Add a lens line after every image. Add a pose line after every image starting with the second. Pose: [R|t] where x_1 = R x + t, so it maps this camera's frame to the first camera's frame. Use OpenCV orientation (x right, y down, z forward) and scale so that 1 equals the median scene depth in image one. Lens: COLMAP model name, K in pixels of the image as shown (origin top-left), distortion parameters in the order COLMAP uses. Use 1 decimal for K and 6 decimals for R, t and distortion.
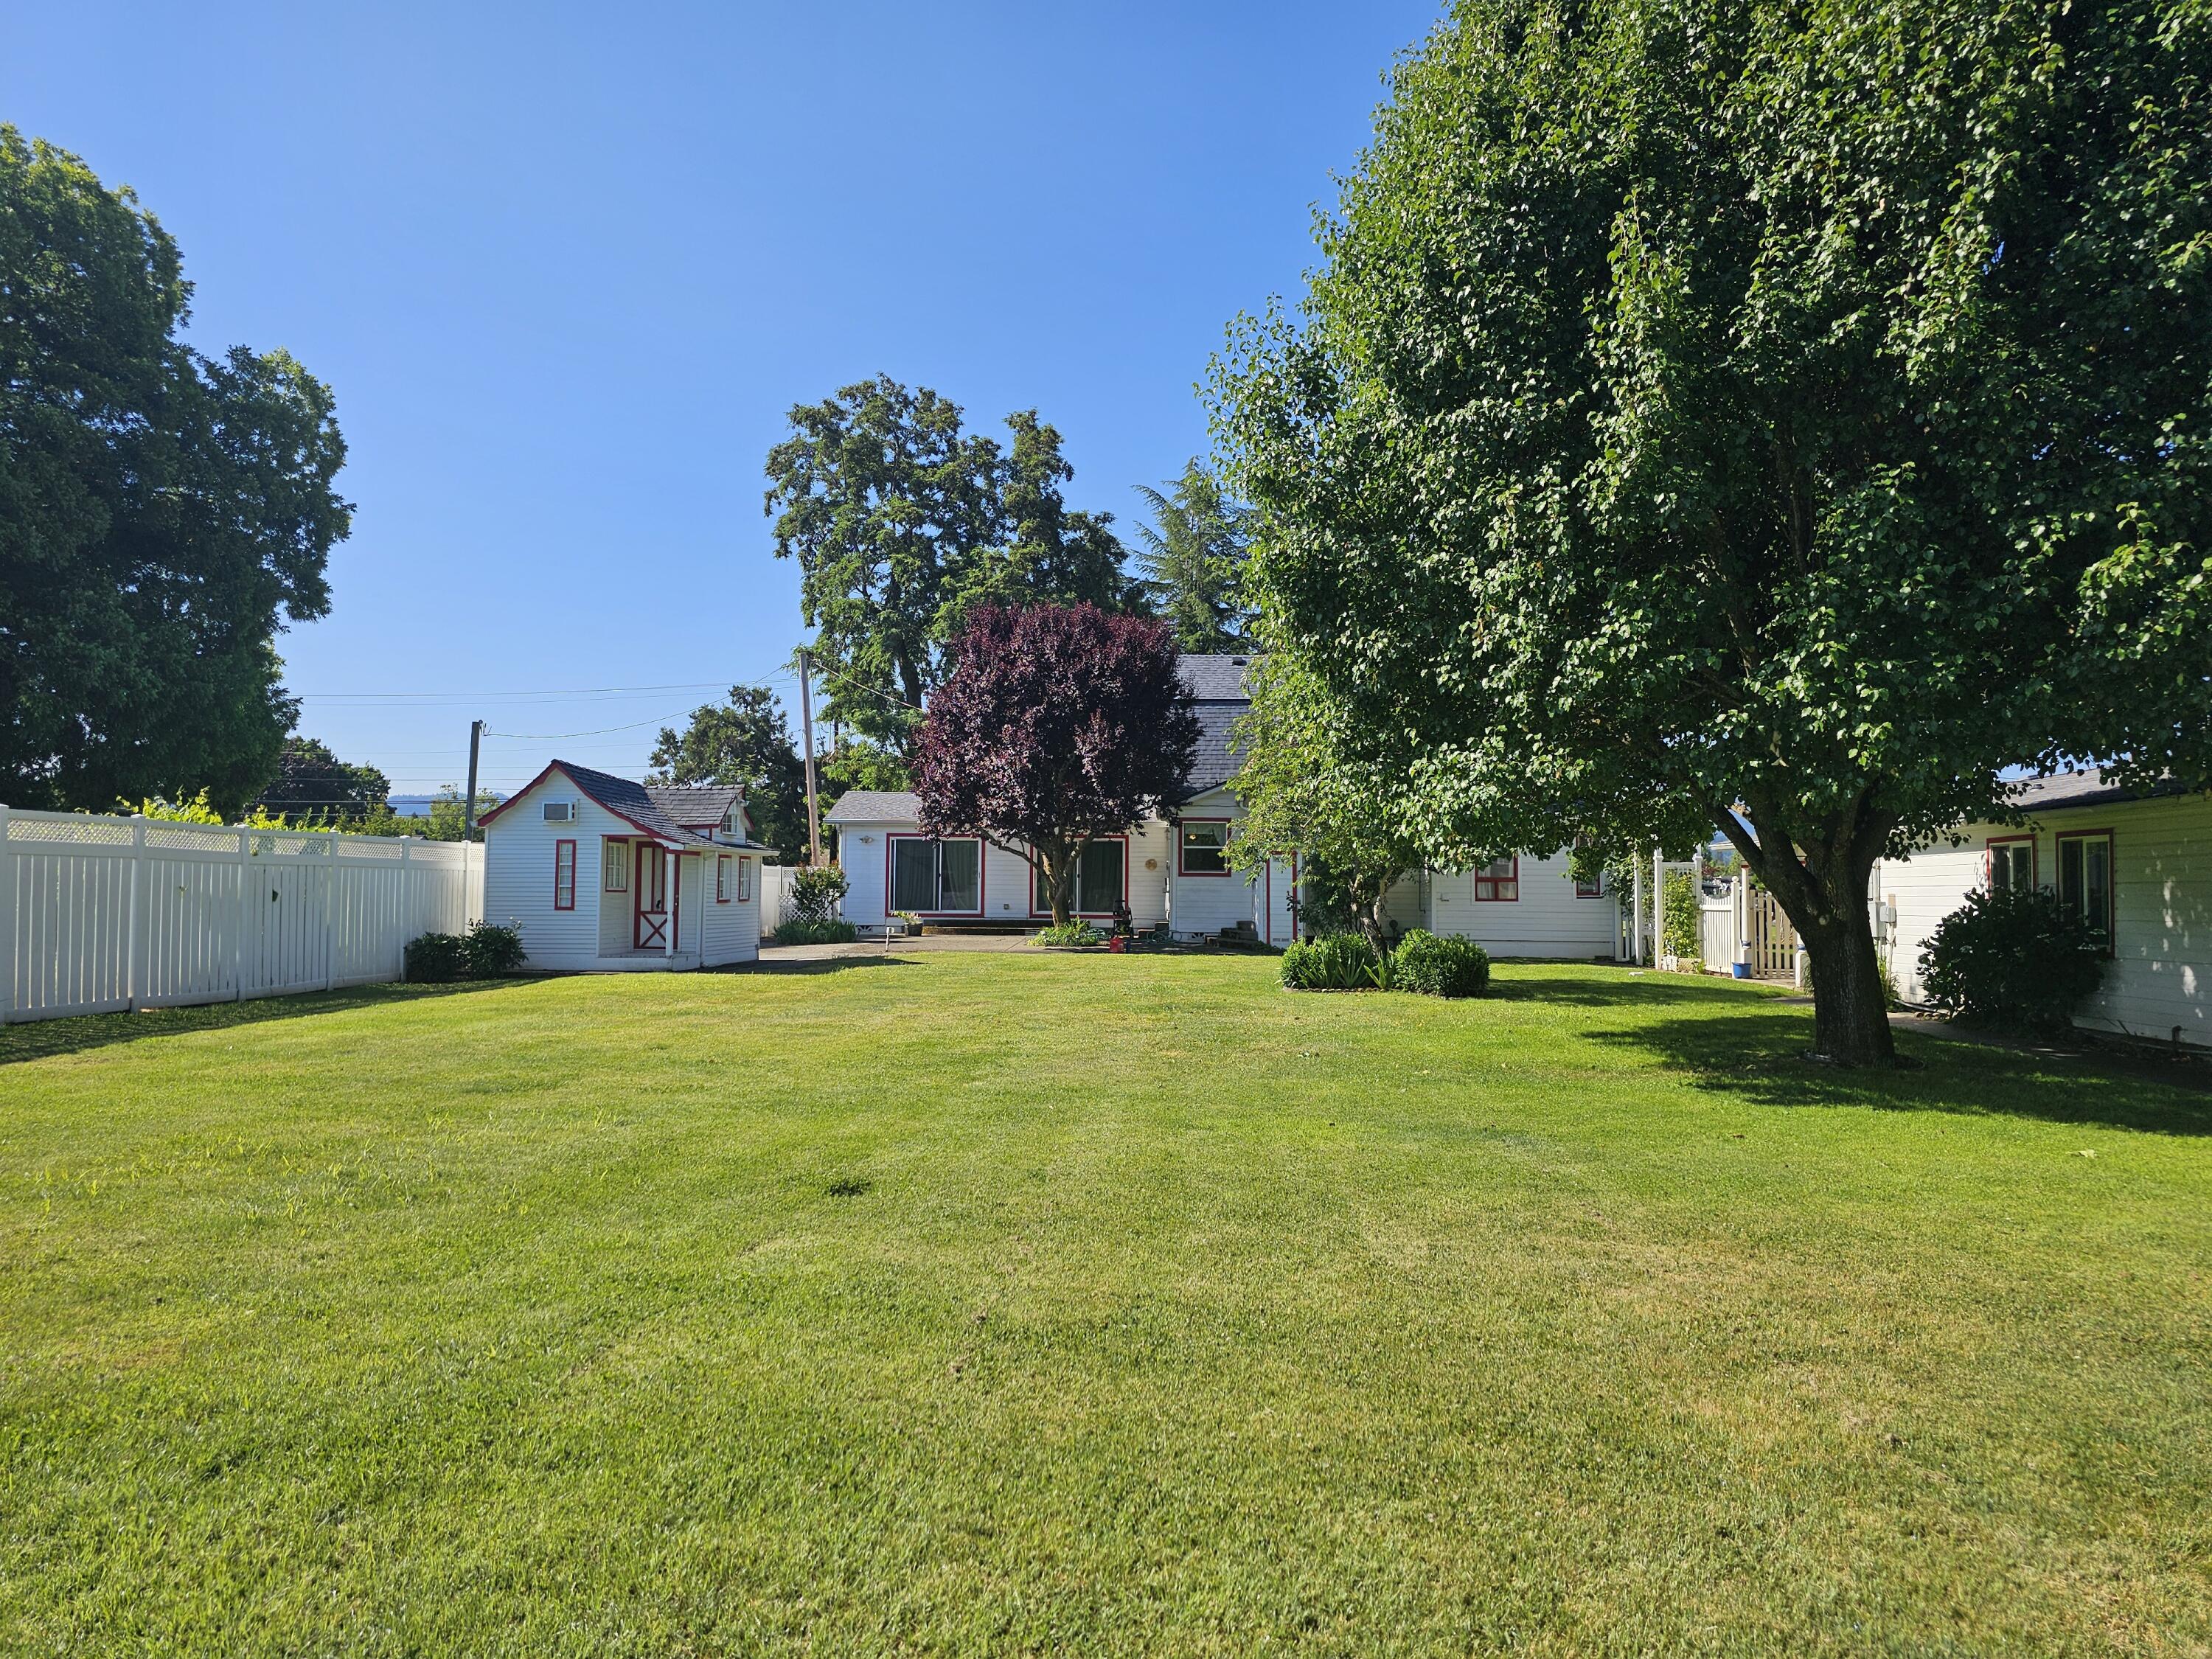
lens RADIAL K [[1492.2, 0, 1108.0], [0, 1492.2, 836.9], [0, 0, 1]] dist [0.020701, -0.000685]
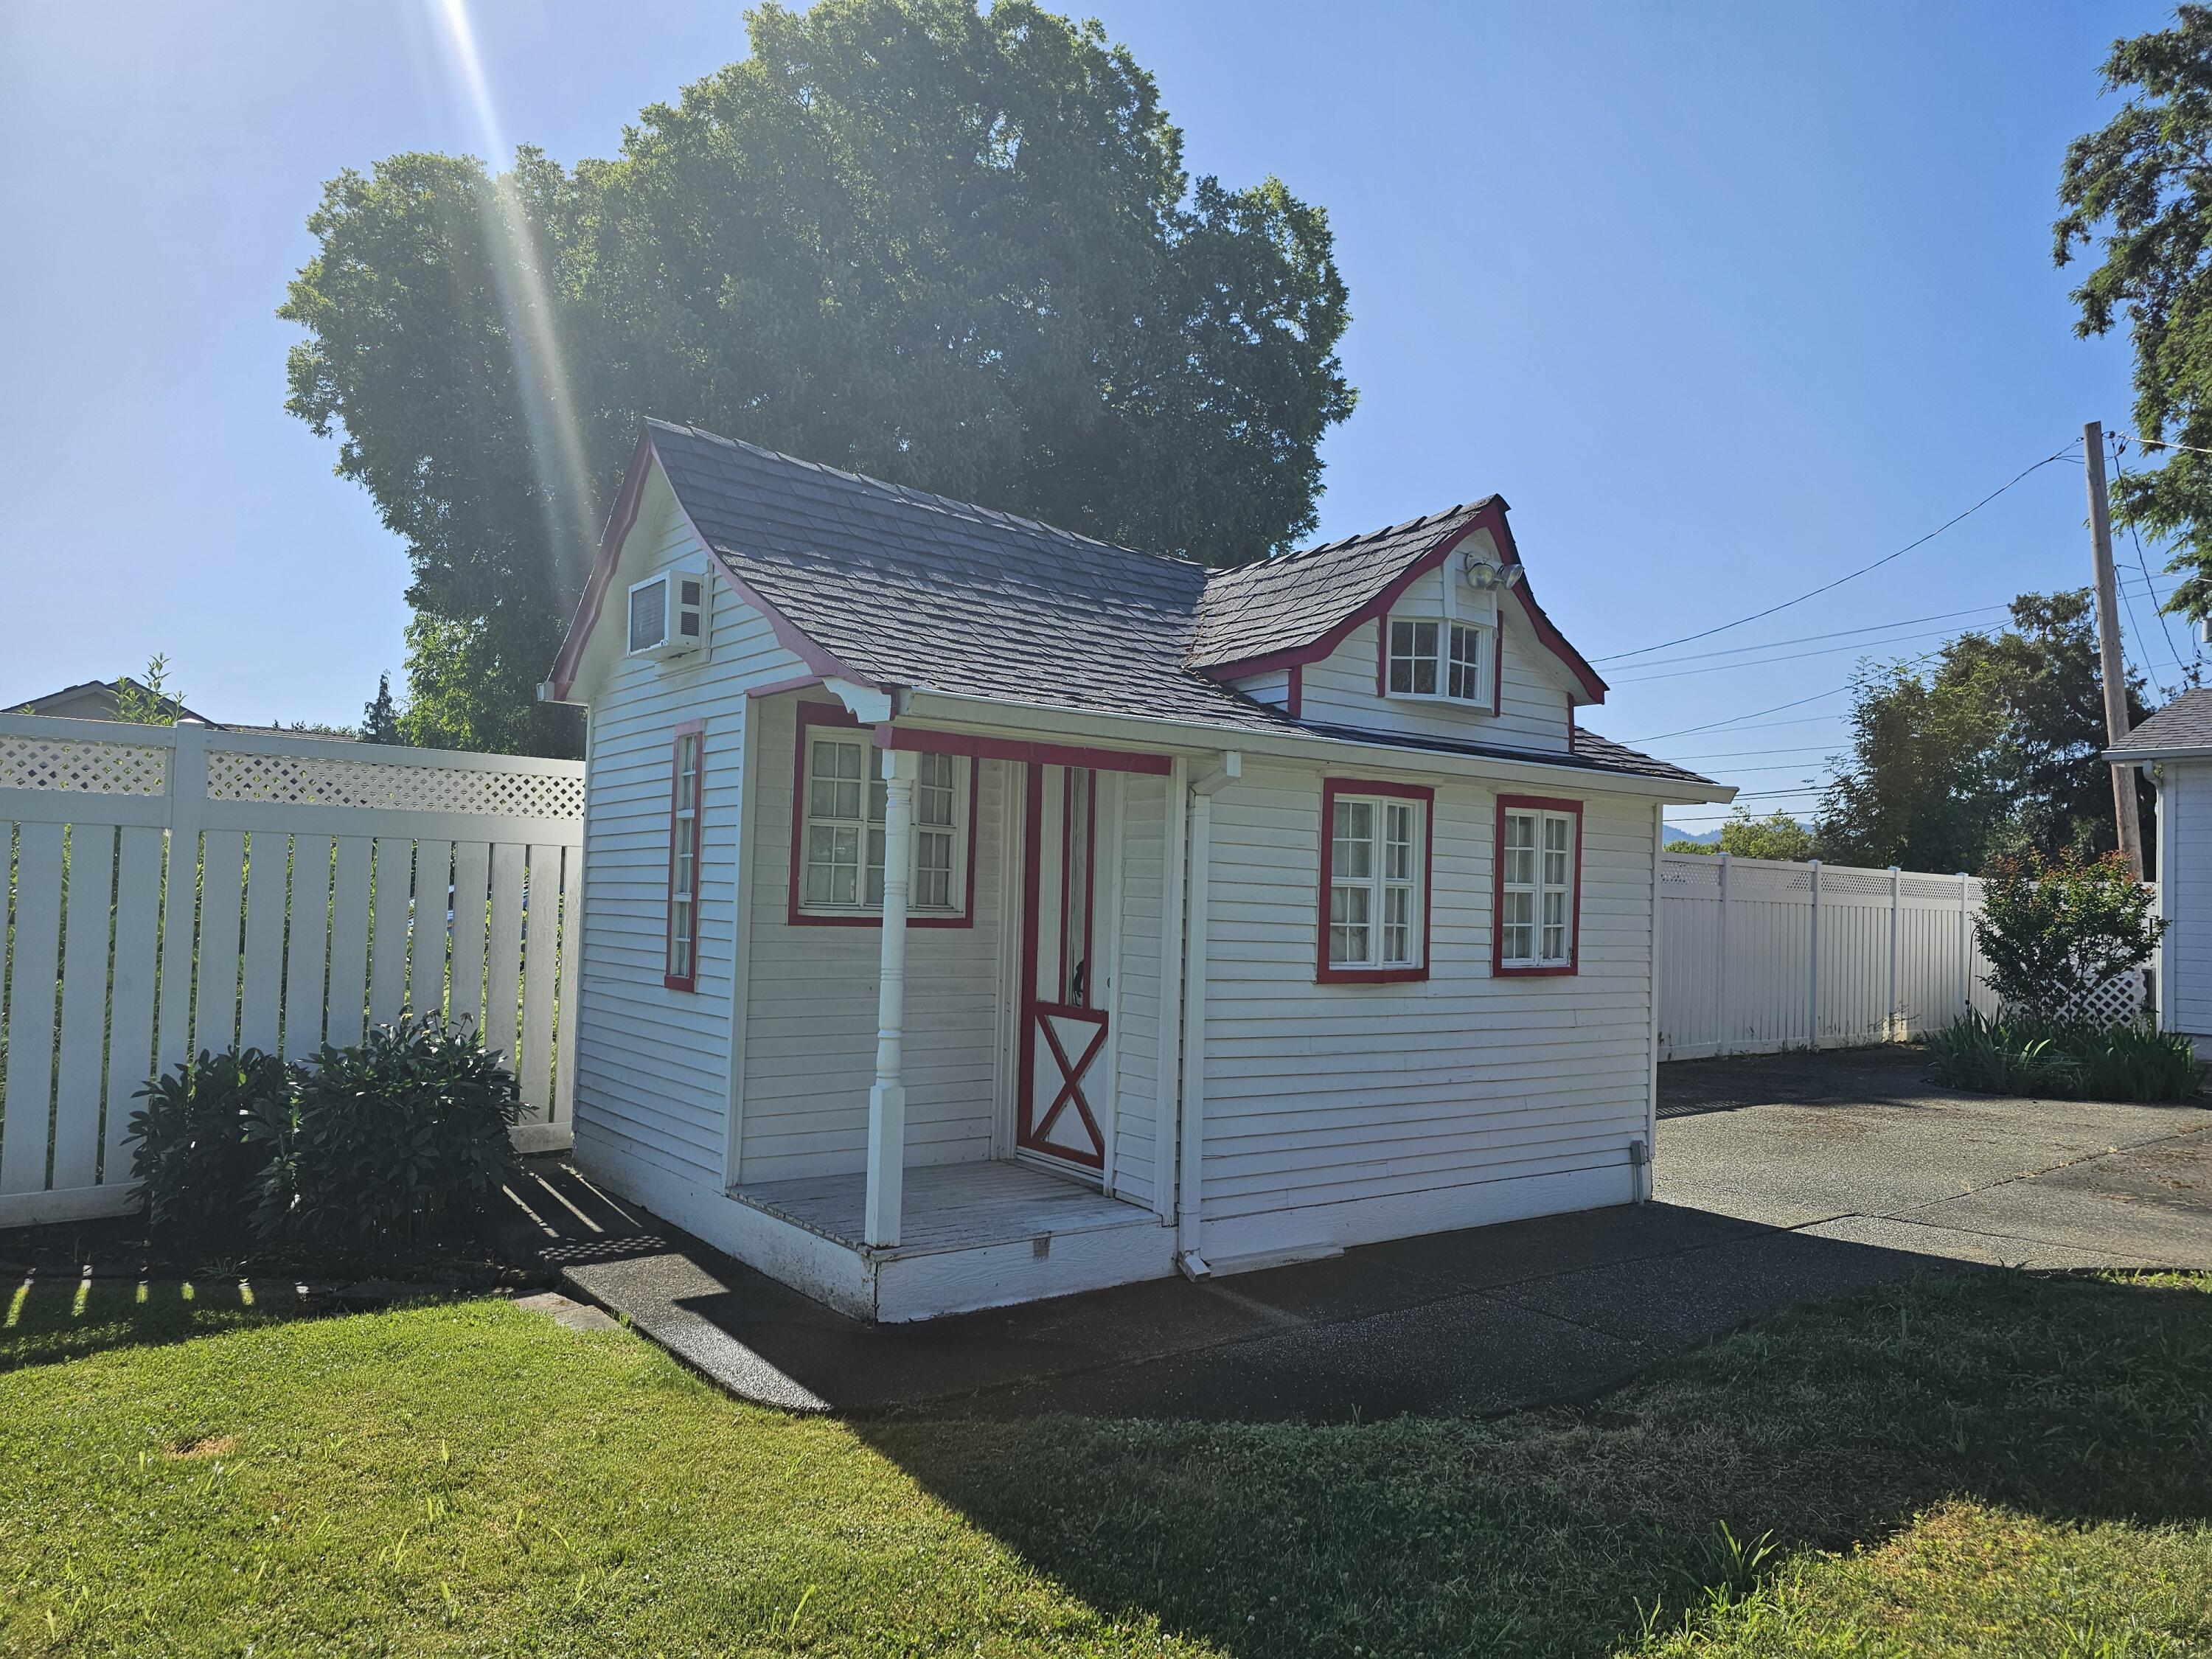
lens RADIAL K [[1492.2, 0, 1114.0], [0, 1492.2, 847.3], [0, 0, 1]] dist [0.020701, -0.000685]
pose [[0.667981, -0.016623, -0.743993, -0.059207], [0.005368, 0.999832, -0.017520, 0.014618], [0.744159, 0.007709, 0.667958, 0.447961]]
